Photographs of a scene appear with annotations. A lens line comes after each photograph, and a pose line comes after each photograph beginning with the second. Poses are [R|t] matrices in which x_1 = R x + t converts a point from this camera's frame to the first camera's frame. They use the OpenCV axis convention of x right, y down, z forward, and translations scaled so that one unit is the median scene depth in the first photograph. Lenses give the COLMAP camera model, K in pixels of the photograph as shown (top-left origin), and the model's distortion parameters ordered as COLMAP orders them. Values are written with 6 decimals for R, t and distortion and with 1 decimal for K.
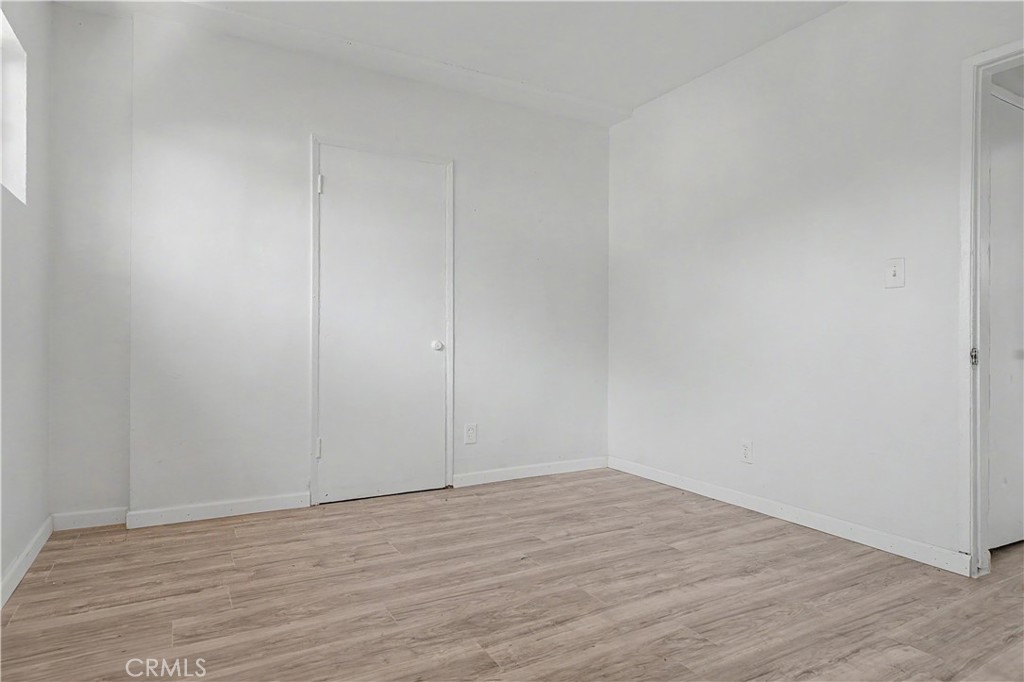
lens RADIAL K [[597.3, 0, 509.4], [0, 597.3, 337.6], [0, 0, 1]] dist [-0.000321, 0.000279]
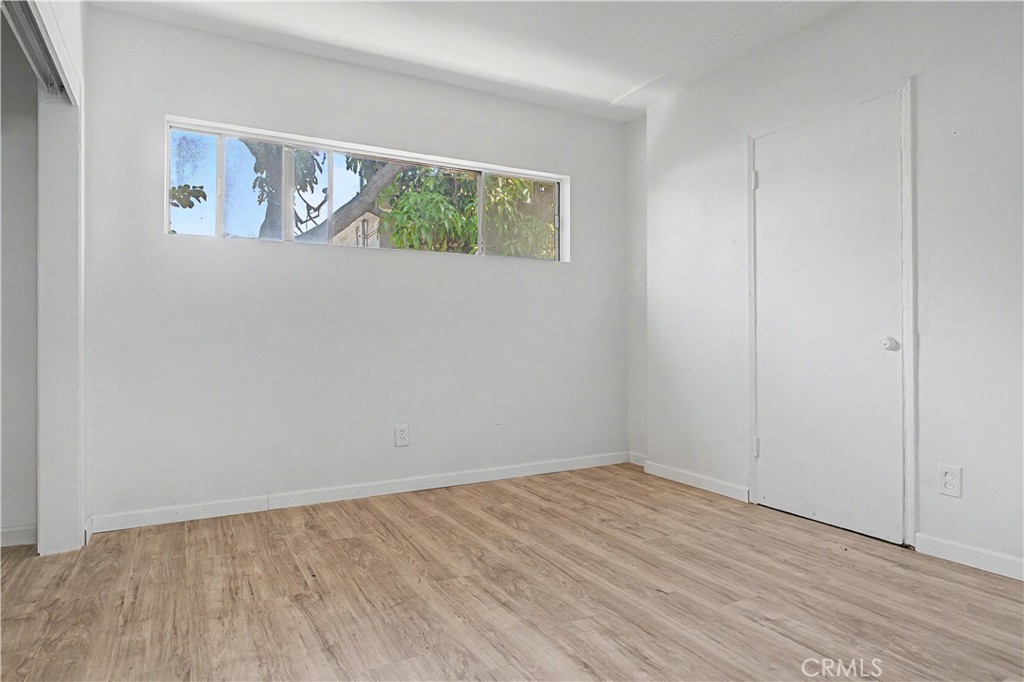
lens RADIAL K [[597.3, 0, 509.4], [0, 597.3, 337.6], [0, 0, 1]] dist [-0.000321, 0.000279]
pose [[-0.020662, -0.006676, -0.999764, 0.852925], [0.007936, 0.999945, -0.006841, 0.009115], [0.999755, -0.008075, -0.020608, 0.772210]]
